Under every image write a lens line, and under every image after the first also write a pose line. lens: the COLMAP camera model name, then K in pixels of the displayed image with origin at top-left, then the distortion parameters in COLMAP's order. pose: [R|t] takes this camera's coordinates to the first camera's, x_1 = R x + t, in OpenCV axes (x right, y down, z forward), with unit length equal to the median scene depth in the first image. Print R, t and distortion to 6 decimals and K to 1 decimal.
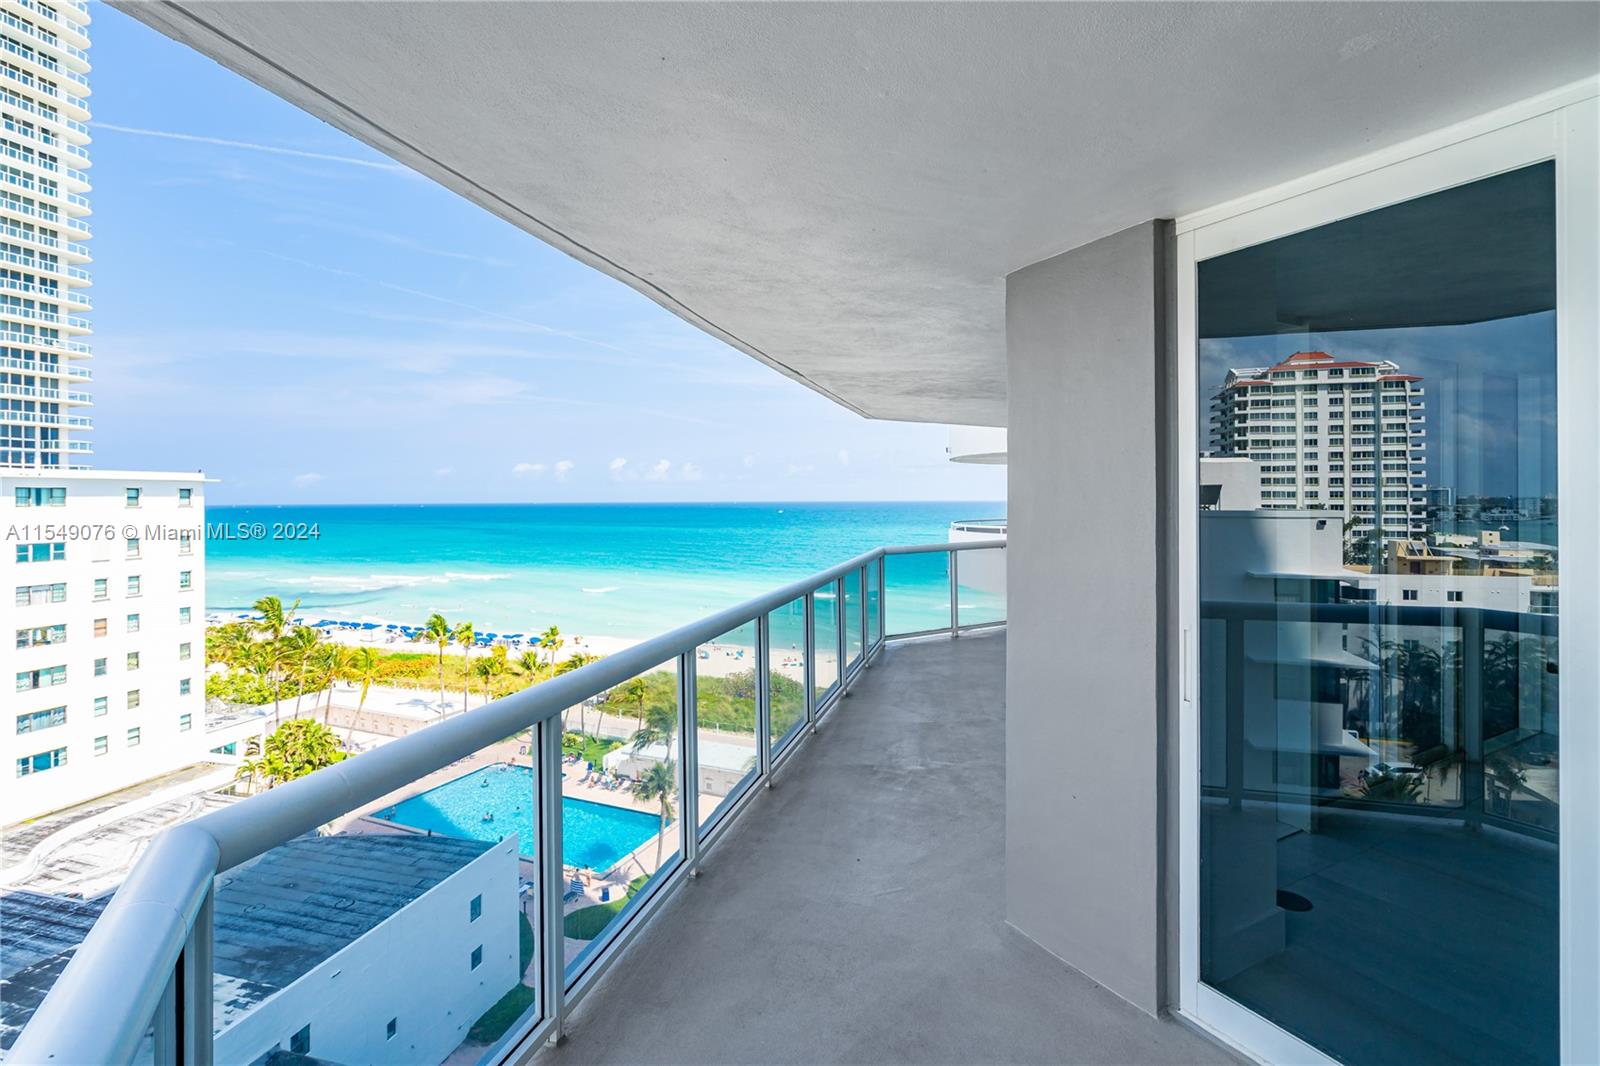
lens RADIAL K [[728.4, 0, 777.2], [0, 728.4, 514.3], [0, 0, 1]] dist [0.000963, -0.000356]
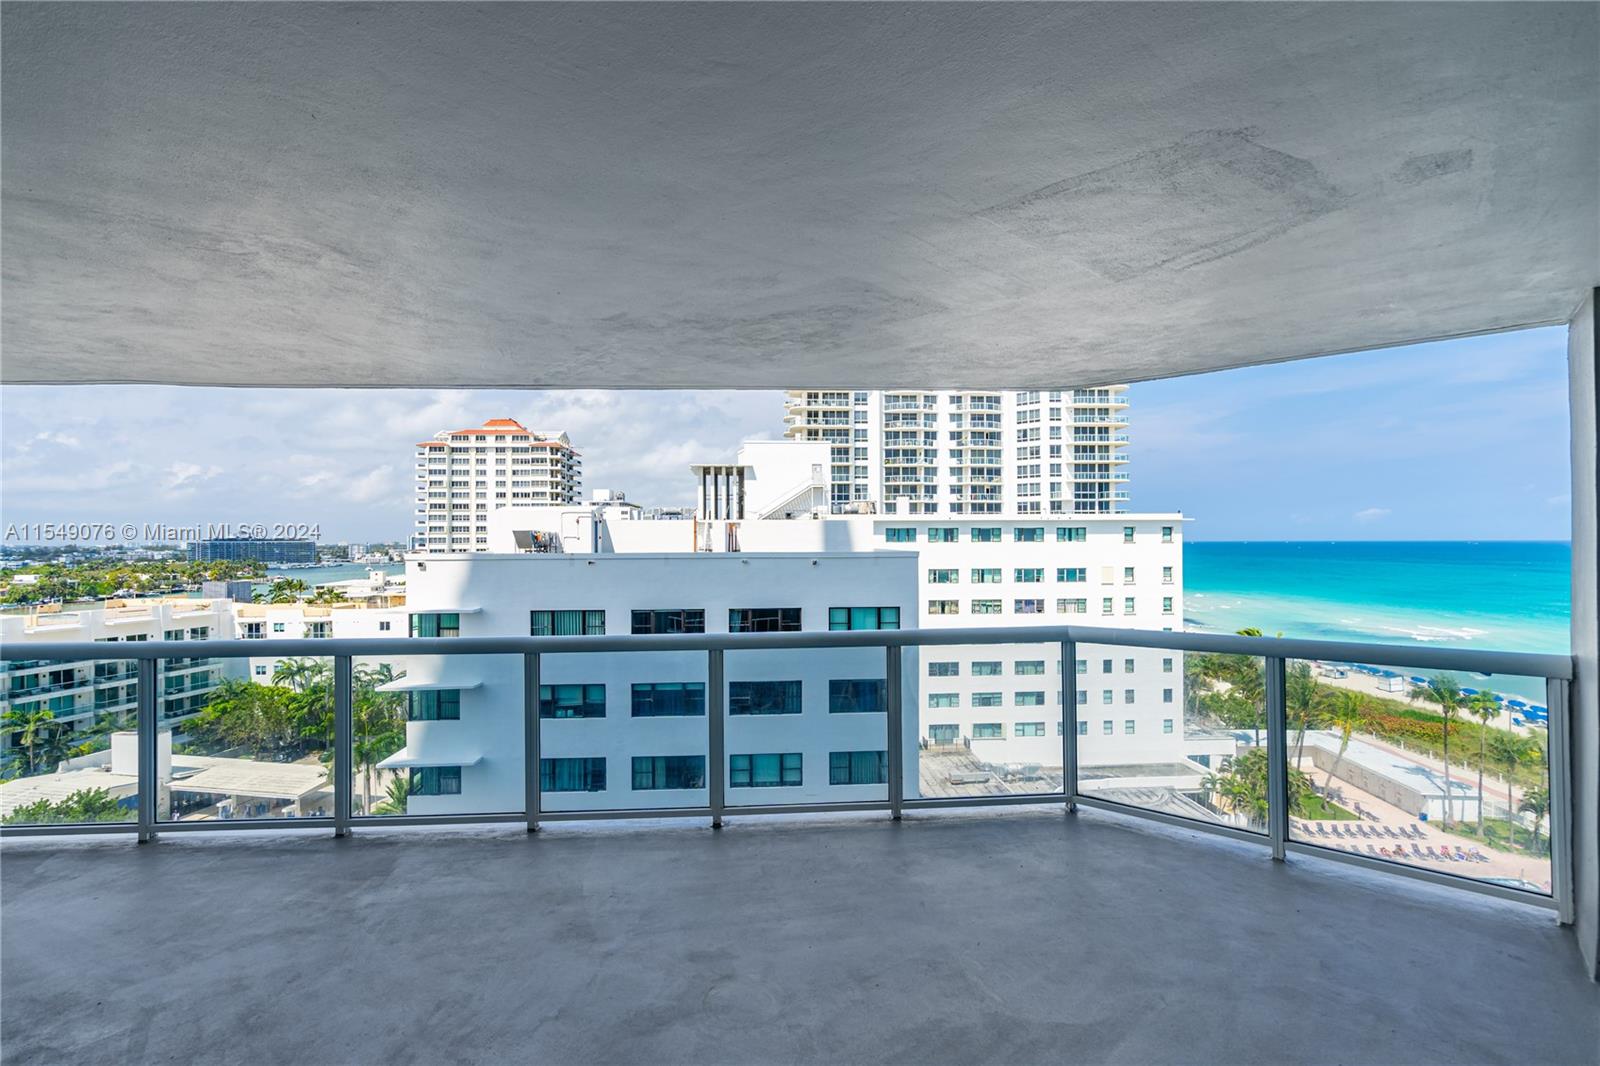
lens RADIAL K [[728.4, 0, 808.4], [0, 728.4, 535.6], [0, 0, 1]] dist [0.000963, -0.000356]
pose [[0.346811, -0.006028, -0.937916, 0.101664], [-0.012046, 0.999868, -0.010881, -0.001502], [0.937858, 0.015072, 0.346693, 0.053400]]
